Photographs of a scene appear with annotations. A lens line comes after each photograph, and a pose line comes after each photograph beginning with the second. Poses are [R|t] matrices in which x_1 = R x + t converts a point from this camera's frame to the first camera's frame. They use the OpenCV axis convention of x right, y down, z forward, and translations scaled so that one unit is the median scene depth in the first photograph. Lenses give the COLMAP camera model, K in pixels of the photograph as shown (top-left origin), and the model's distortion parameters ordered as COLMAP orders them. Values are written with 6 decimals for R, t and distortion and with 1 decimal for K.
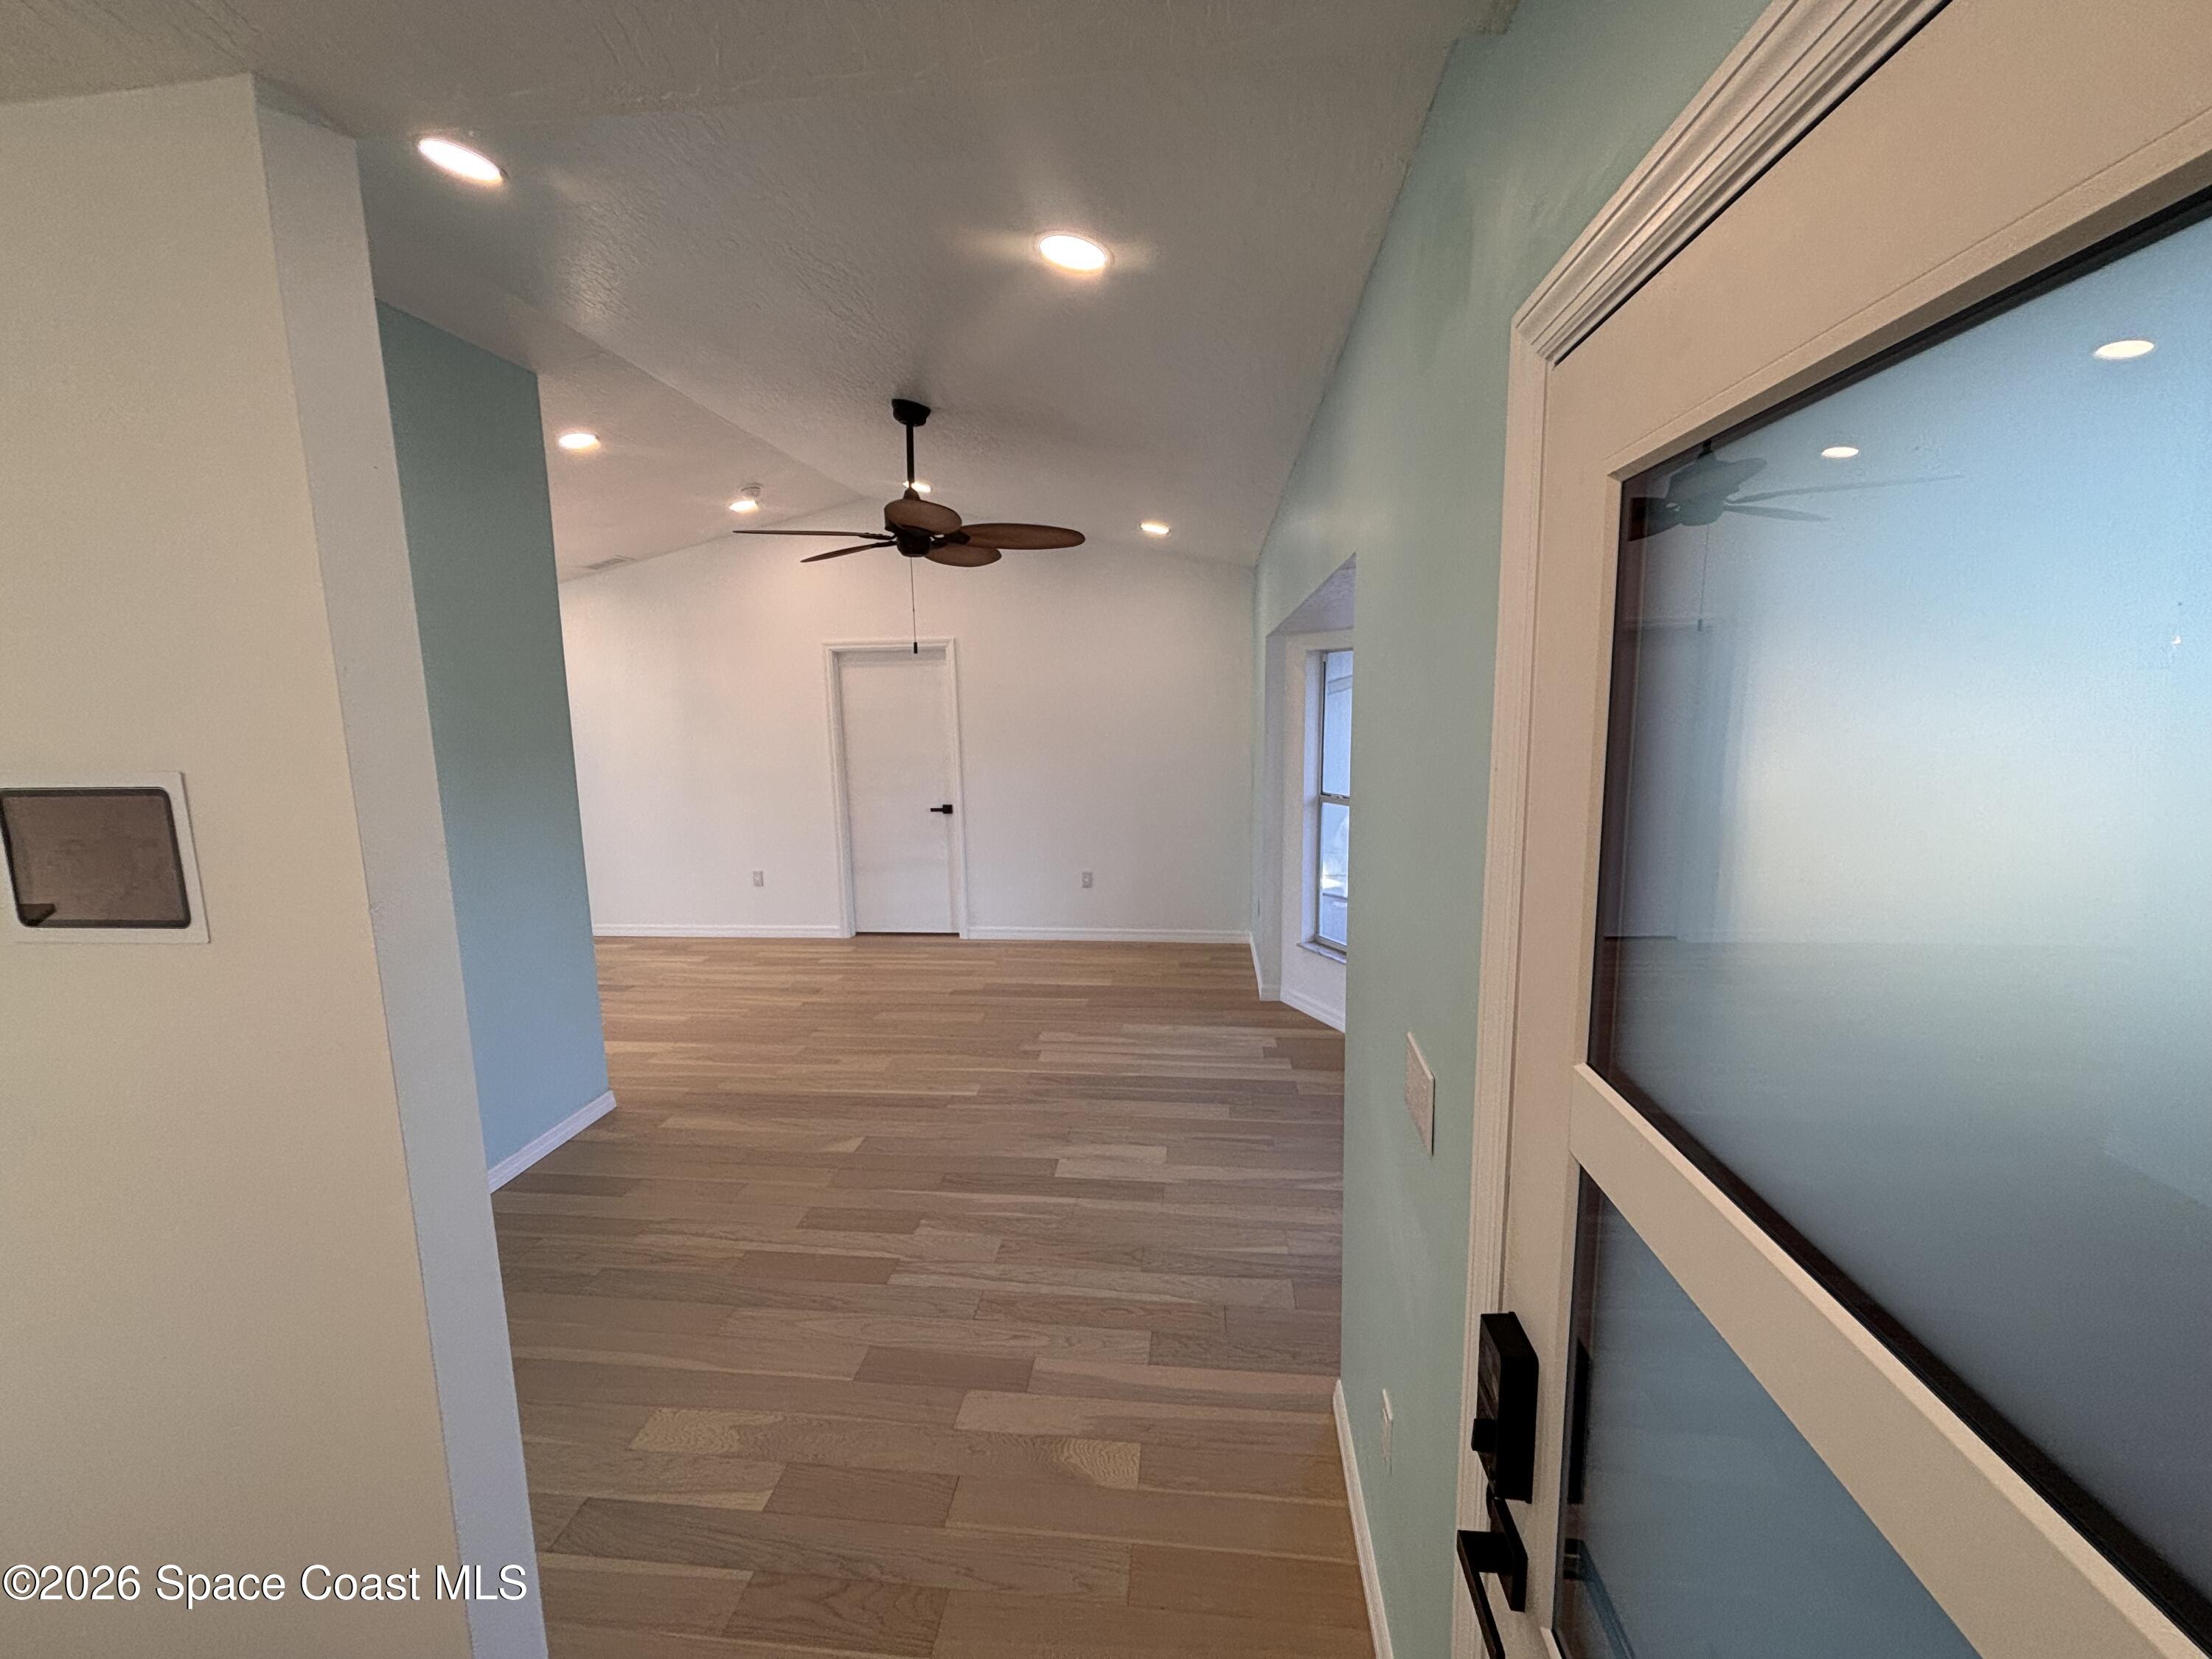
lens RADIAL K [[902.1, 0, 1095.9], [0, 902.1, 830.1], [0, 0, 1]] dist [0.007869, 0.000232]
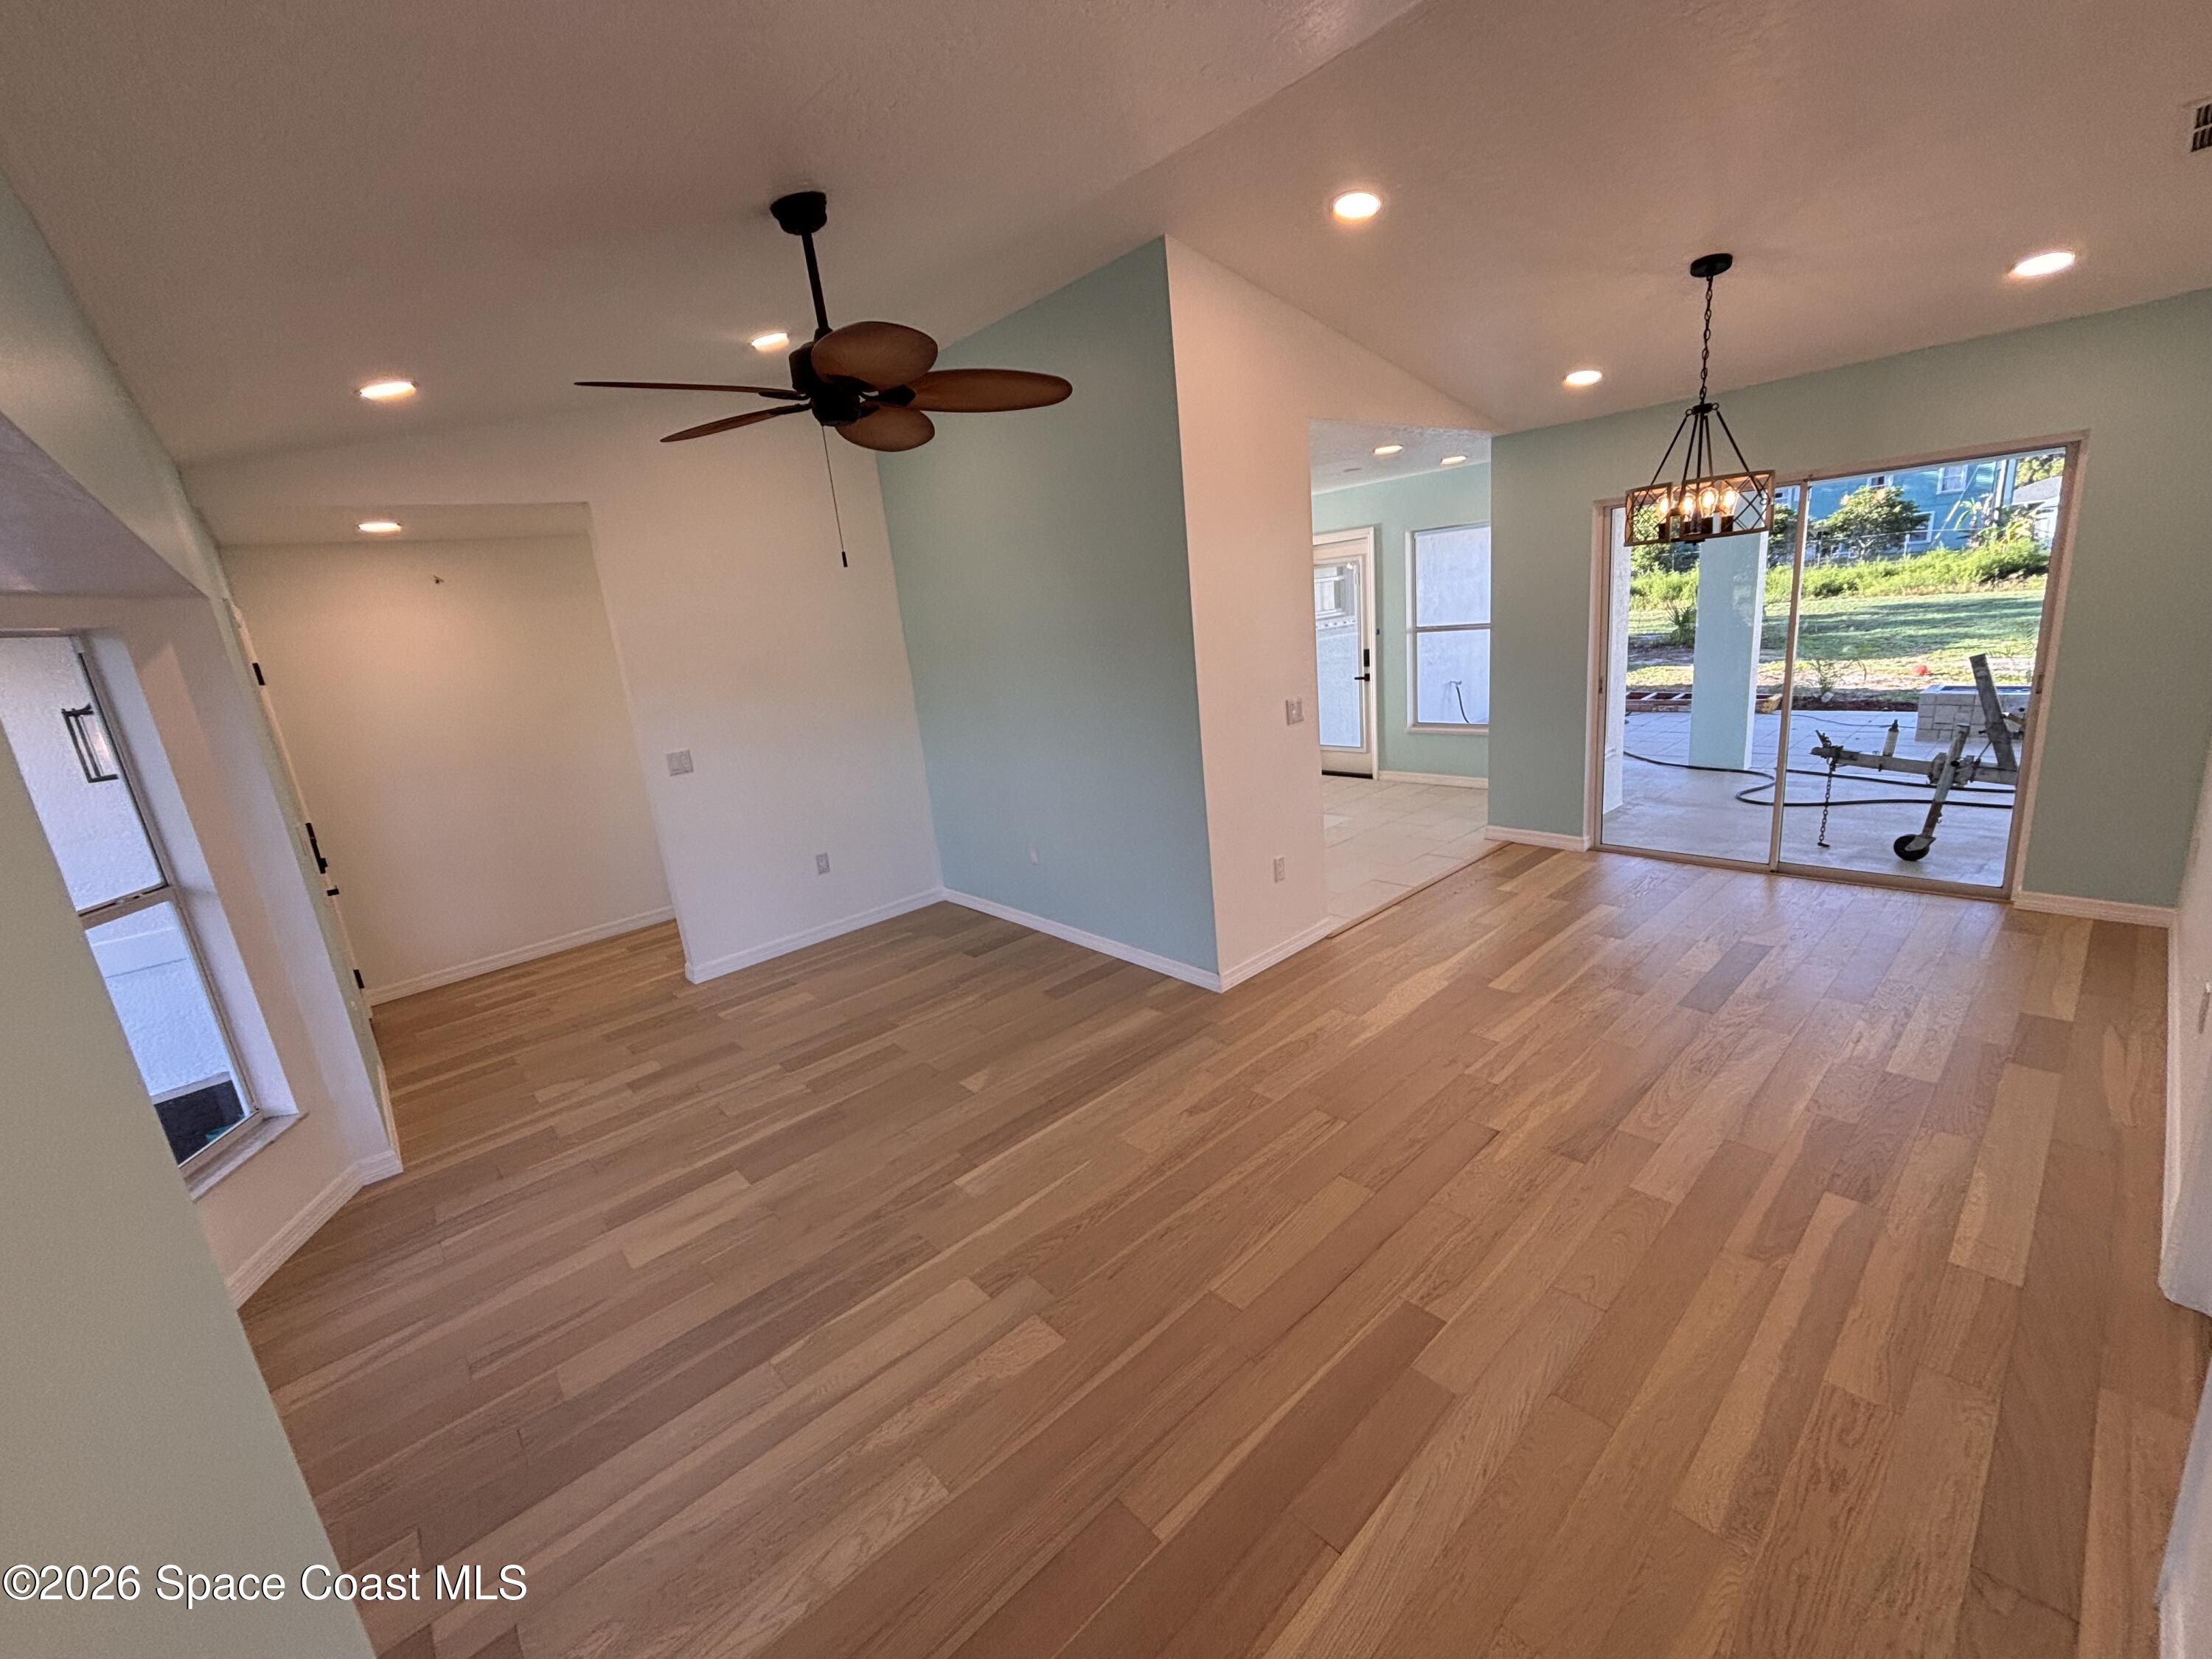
lens RADIAL K [[902.1, 0, 1110.9], [0, 902.1, 822.7], [0, 0, 1]] dist [0.007869, 0.000232]
pose [[-0.657347, 0.261364, -0.706813, 0.218856], [-0.001135, 0.937585, 0.347755, -0.226325], [0.753587, 0.229398, -0.616022, 1.462580]]
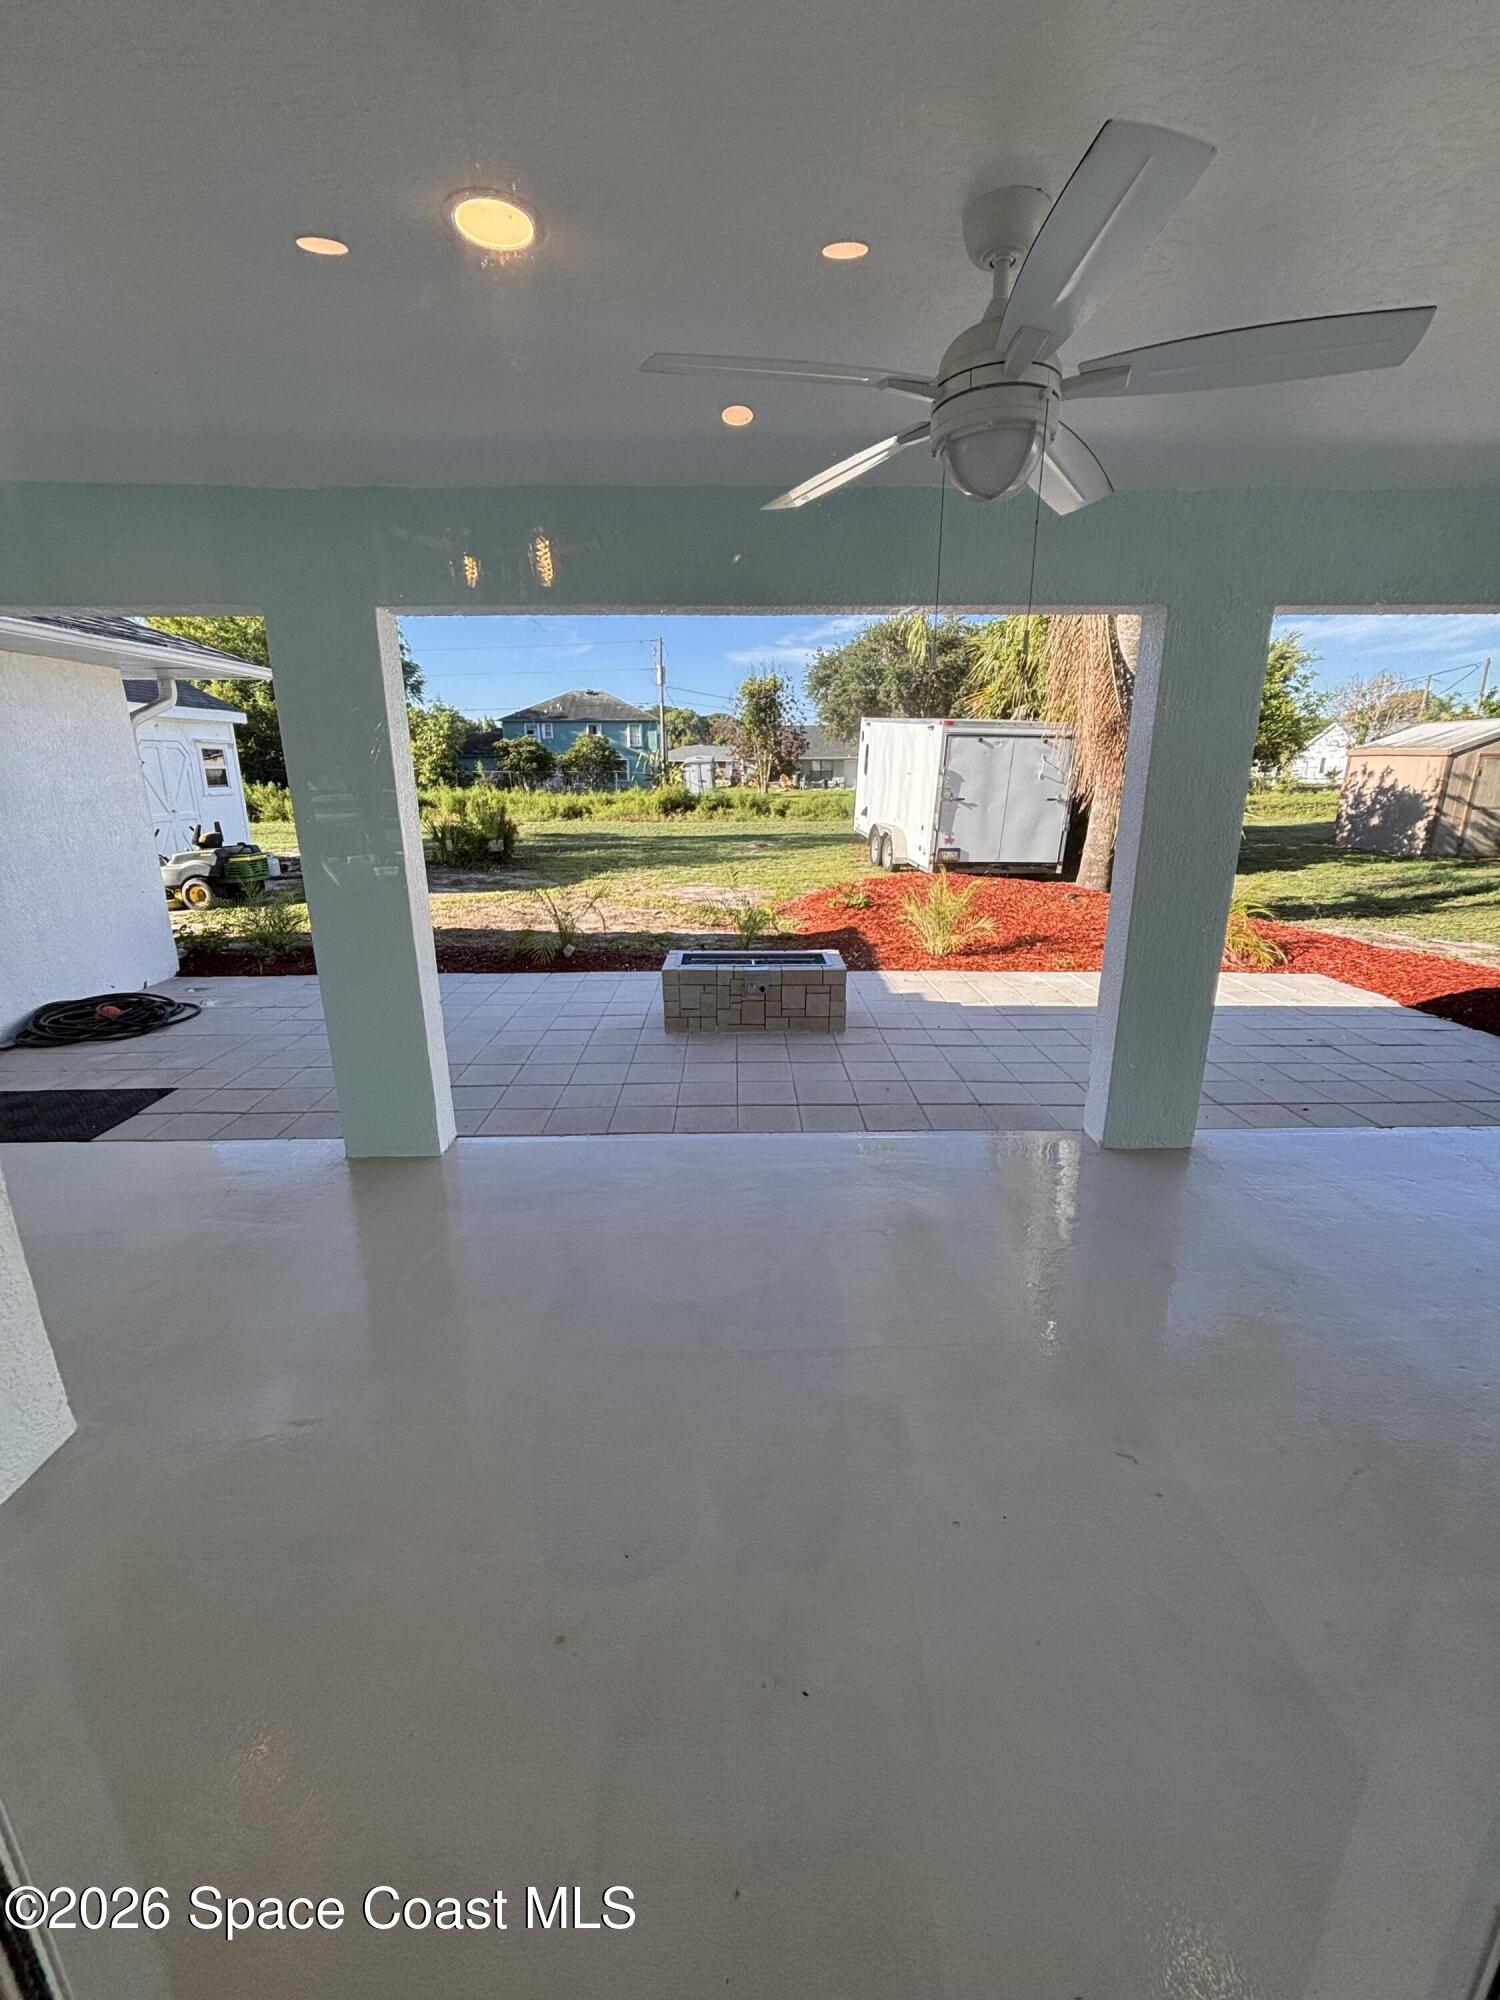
lens RADIAL K [[815.6, 0, 761.5], [0, 815.6, 1021.2], [0, 0, 1]] dist [0.007869, 0.000232]
pose [[0.143479, 0.315770, -0.937925, -1.132811], [-0.146780, 0.944039, 0.295375, -0.134091], [0.978708, 0.095289, 0.181798, 1.435330]]
